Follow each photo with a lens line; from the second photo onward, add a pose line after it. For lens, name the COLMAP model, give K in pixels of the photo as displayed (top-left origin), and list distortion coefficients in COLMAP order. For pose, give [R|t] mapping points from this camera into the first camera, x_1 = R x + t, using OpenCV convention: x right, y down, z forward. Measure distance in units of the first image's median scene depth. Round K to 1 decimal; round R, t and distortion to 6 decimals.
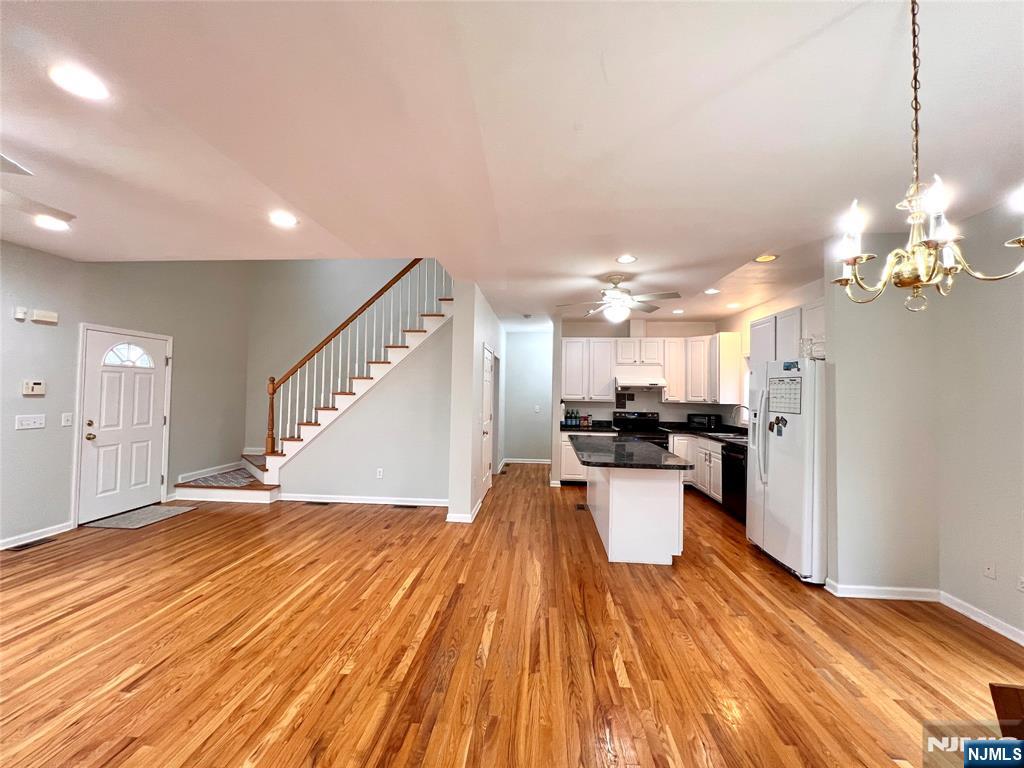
lens RADIAL K [[408.0, 0, 510.6], [0, 408.0, 380.9], [0, 0, 1]] dist [0.000229, -0.000159]
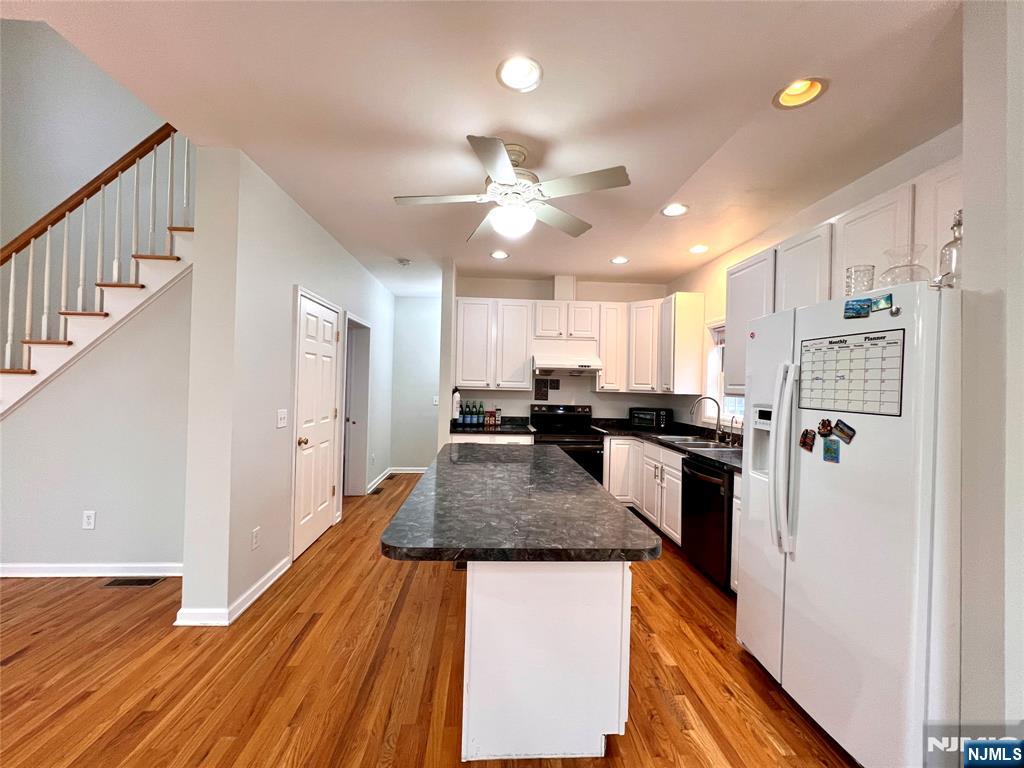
lens RADIAL K [[408.0, 0, 510.8], [0, 408.0, 381.0], [0, 0, 1]] dist [0.000229, -0.000159]
pose [[0.990097, 0.008546, 0.140124, 0.195958], [-0.011788, 0.999681, 0.022329, 0.031328], [-0.139889, -0.023760, 0.989882, 0.499230]]
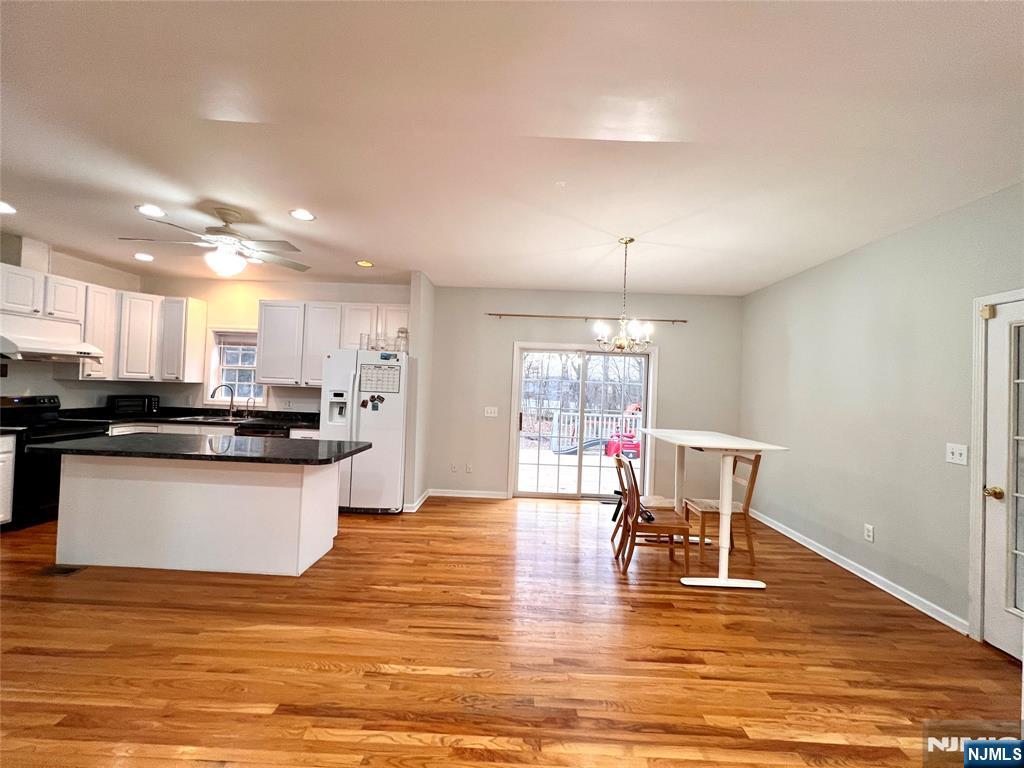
lens RADIAL K [[408.0, 0, 513.0], [0, 408.0, 381.0], [0, 0, 1]] dist [0.000229, -0.000159]
pose [[-0.059914, -0.004608, 0.998193, -0.530879], [-0.066113, 0.997812, 0.000638, 0.011808], [-0.996012, -0.065955, -0.060088, 0.549435]]
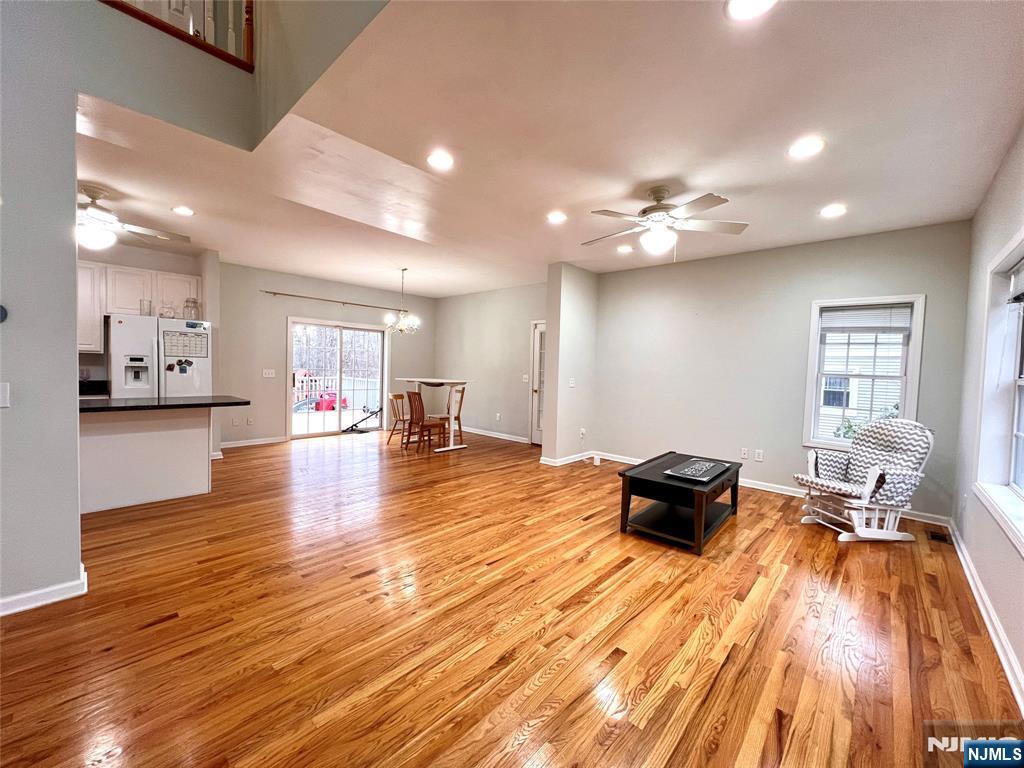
lens RADIAL K [[408.0, 0, 512.2], [0, 408.0, 379.4], [0, 0, 1]] dist [0.000229, -0.000159]
pose [[-0.785977, -0.058880, 0.615445, -0.937547], [-0.058358, 0.998076, 0.020958, 0.050141], [-0.615495, -0.019443, -0.787901, 1.186134]]
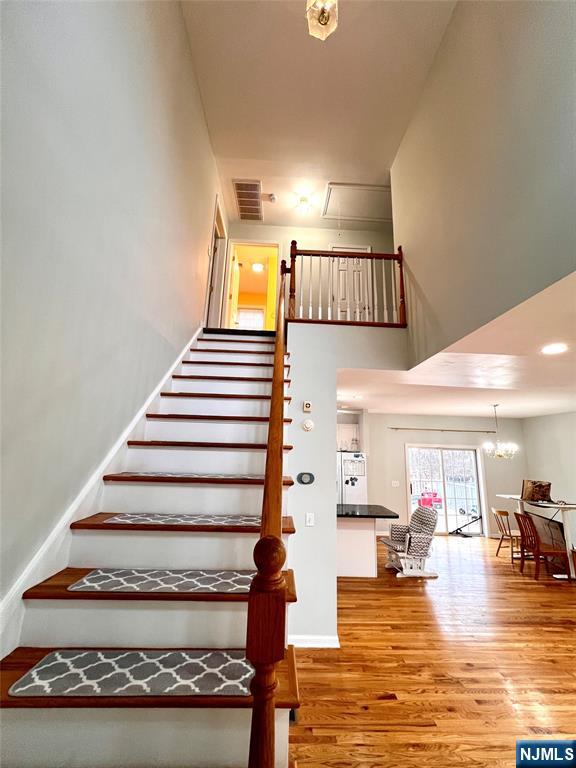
lens RADIAL K [[306.0, 0, 290.6], [0, 306.0, 383.0], [0, 0, 1]] dist [0.000229, -0.000159]
pose [[-0.117696, 0.191339, 0.974442, -0.946258], [-0.061072, 0.978010, -0.199416, -0.059263], [-0.991170, -0.082982, -0.103422, 1.332362]]
